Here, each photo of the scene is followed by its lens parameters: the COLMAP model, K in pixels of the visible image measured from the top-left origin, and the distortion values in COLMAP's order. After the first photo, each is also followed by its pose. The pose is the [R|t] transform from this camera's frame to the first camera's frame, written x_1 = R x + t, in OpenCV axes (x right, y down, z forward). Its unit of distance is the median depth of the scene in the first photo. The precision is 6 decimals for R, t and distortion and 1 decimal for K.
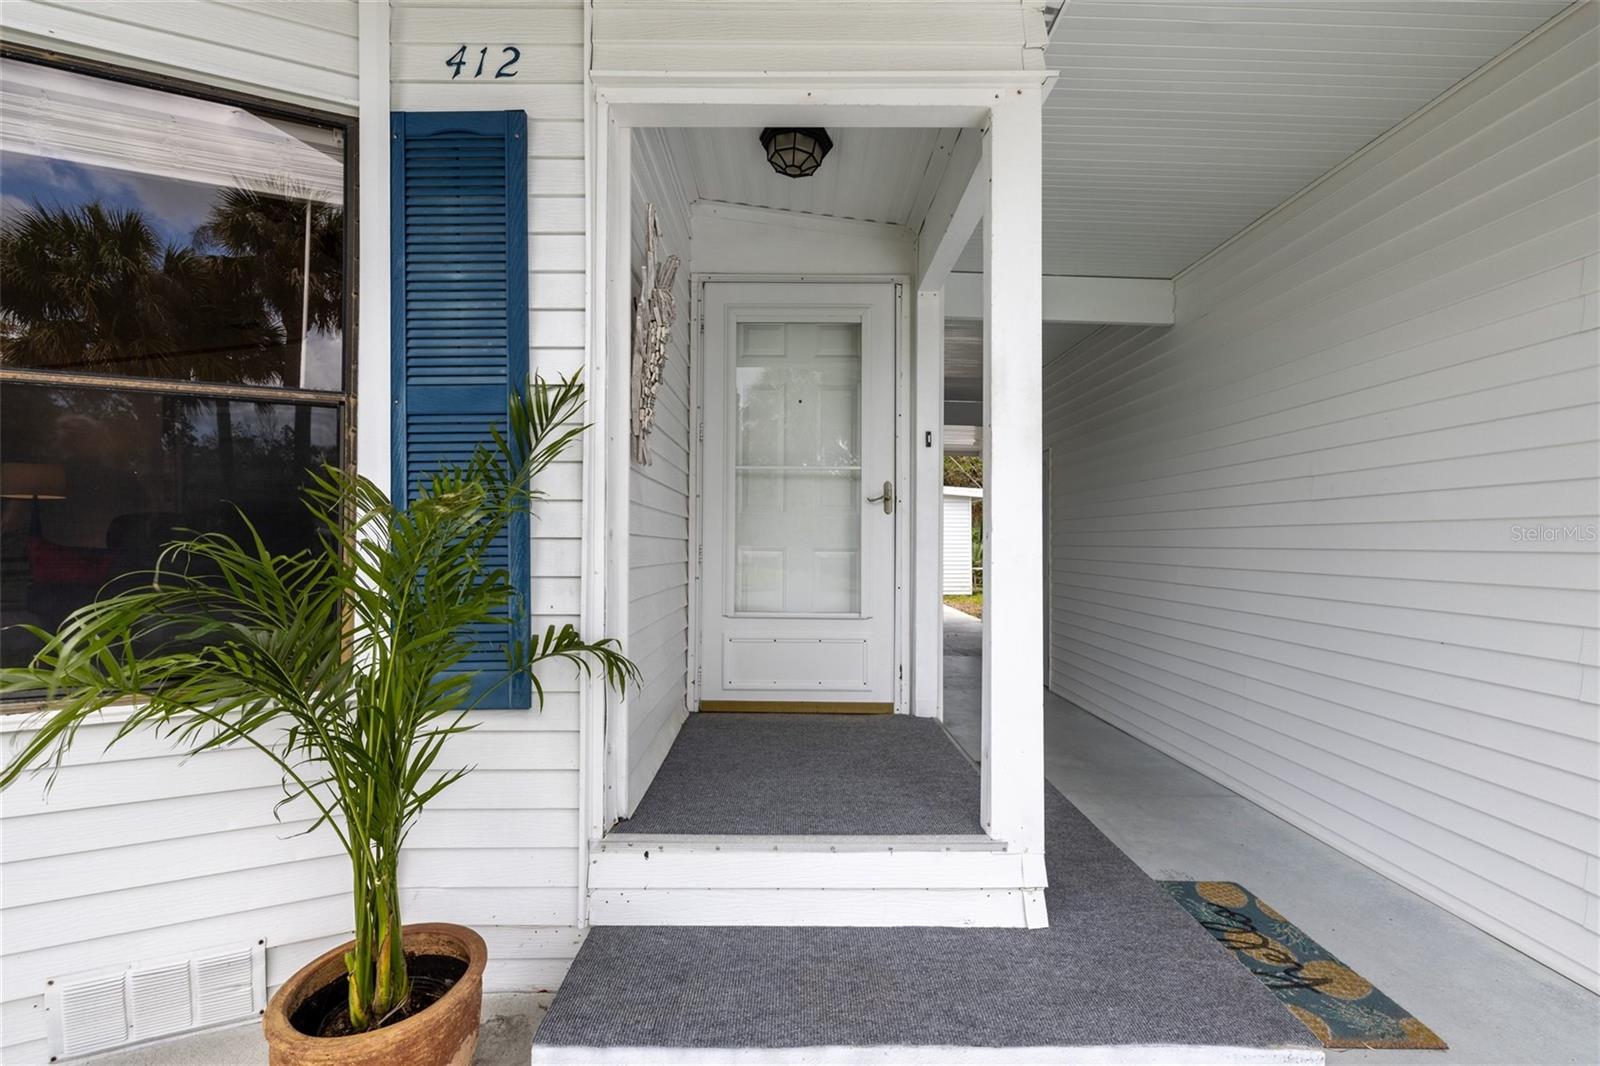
lens RADIAL K [[671.1, 0, 796.7], [0, 671.1, 533.2], [0, 0, 1]] dist [0.001938, 0.000623]
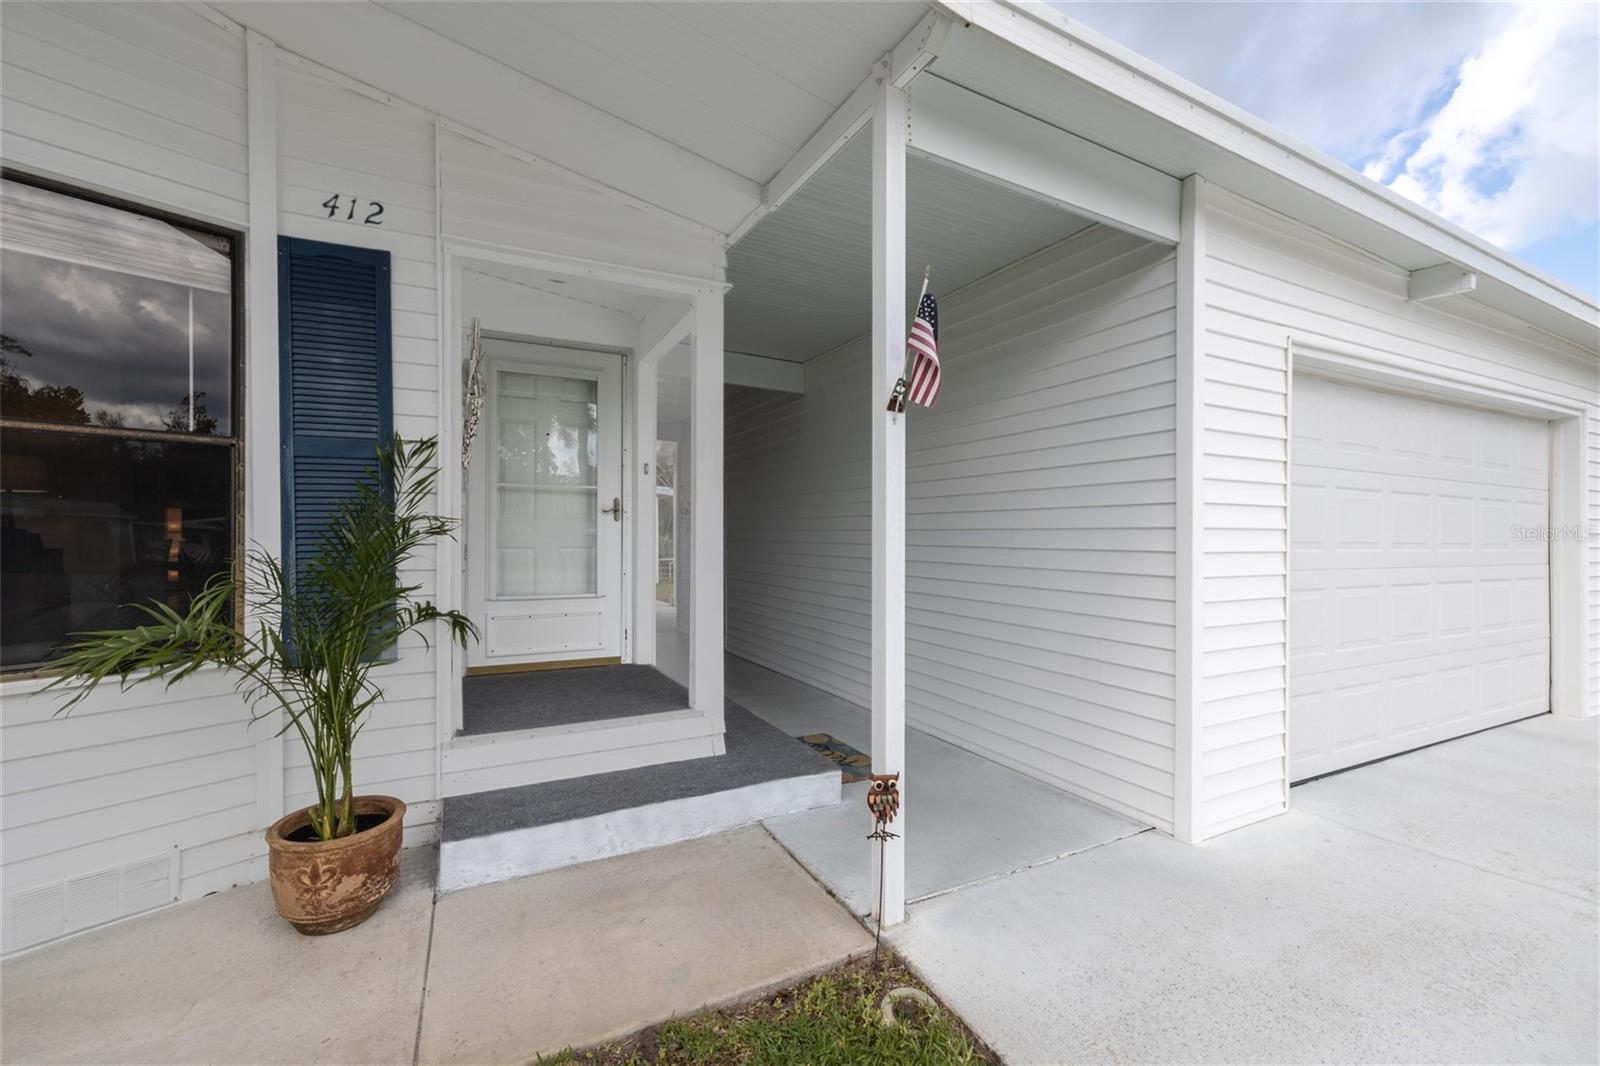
lens RADIAL K [[671.1, 0, 796.7], [0, 671.1, 533.2], [0, 0, 1]] dist [0.001938, 0.000623]
pose [[0.892843, -0.000948, 0.450366, -0.273449], [-0.004818, 0.999920, 0.011655, -0.038021], [-0.450342, -0.012575, 0.892768, -0.706336]]
